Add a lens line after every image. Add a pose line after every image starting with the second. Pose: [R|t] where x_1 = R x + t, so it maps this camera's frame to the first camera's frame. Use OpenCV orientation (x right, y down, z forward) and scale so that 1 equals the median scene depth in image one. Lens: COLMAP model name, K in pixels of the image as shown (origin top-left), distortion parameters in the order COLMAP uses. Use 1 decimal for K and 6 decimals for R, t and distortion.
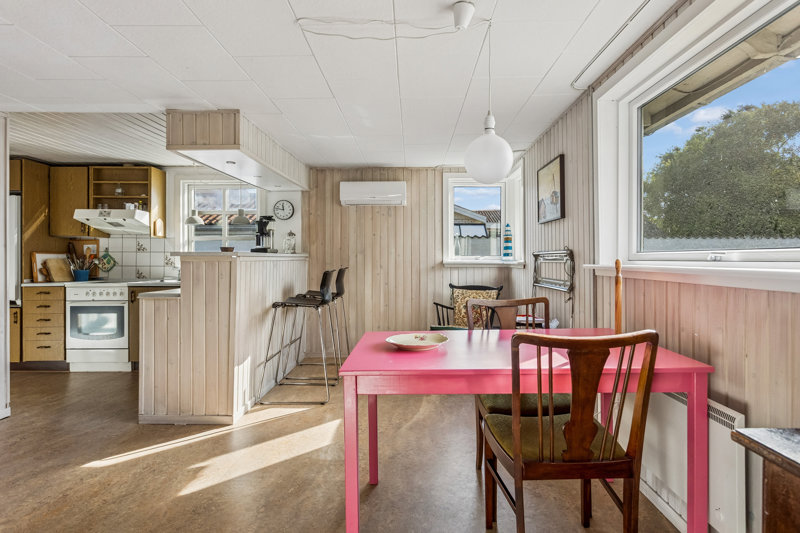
lens RADIAL K [[430.6, 0, 401.1], [0, 430.6, 260.5], [0, 0, 1]] dist [-0.006206, 0.001205]
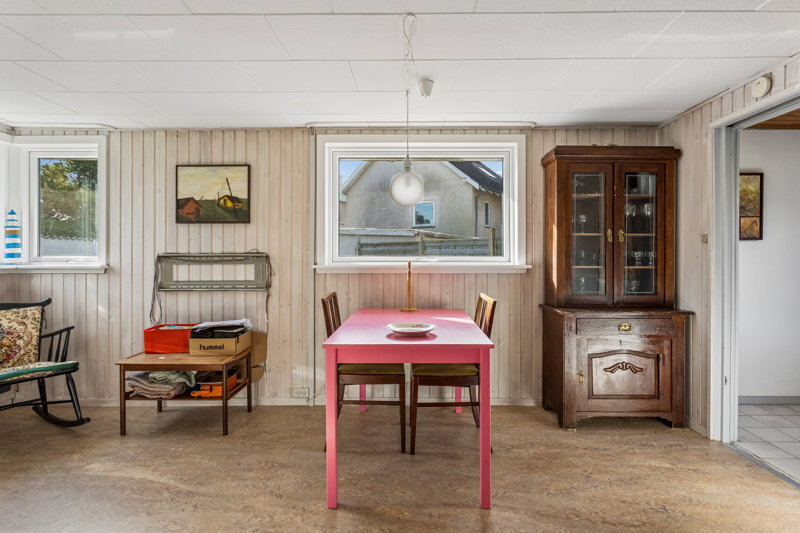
lens RADIAL K [[430.6, 0, 397.4], [0, 430.6, 261.6], [0, 0, 1]] dist [-0.006206, 0.001205]
pose [[-0.006123, 0.002160, 0.999979, -0.681133], [0.003832, 0.999990, -0.002136, 0.000732], [-0.999974, 0.003819, -0.006131, 0.608487]]
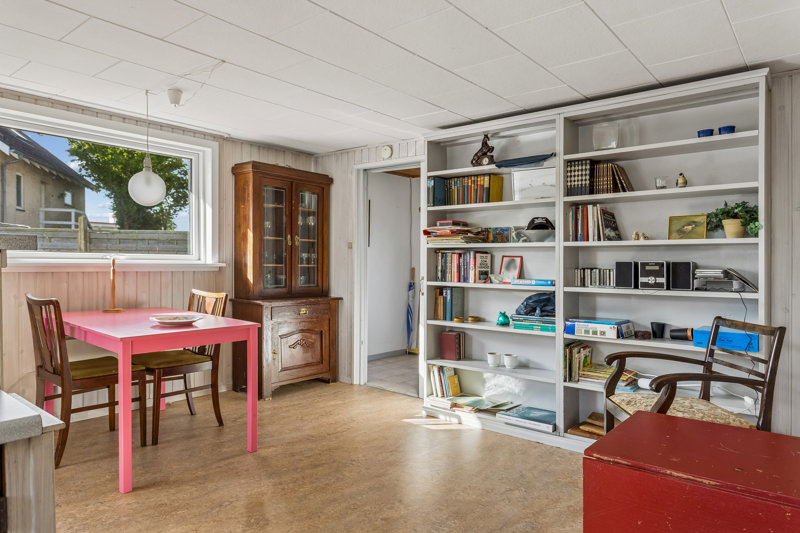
lens RADIAL K [[515.1, 0, 401.7], [0, 515.1, 264.7], [0, 0, 1]] dist [0.011595, 0.003327]
pose [[-0.771611, -0.007233, 0.636054, -0.873282], [-0.005359, 0.999974, 0.004870, 0.002224], [-0.636072, 0.000350, -0.771629, 1.027485]]
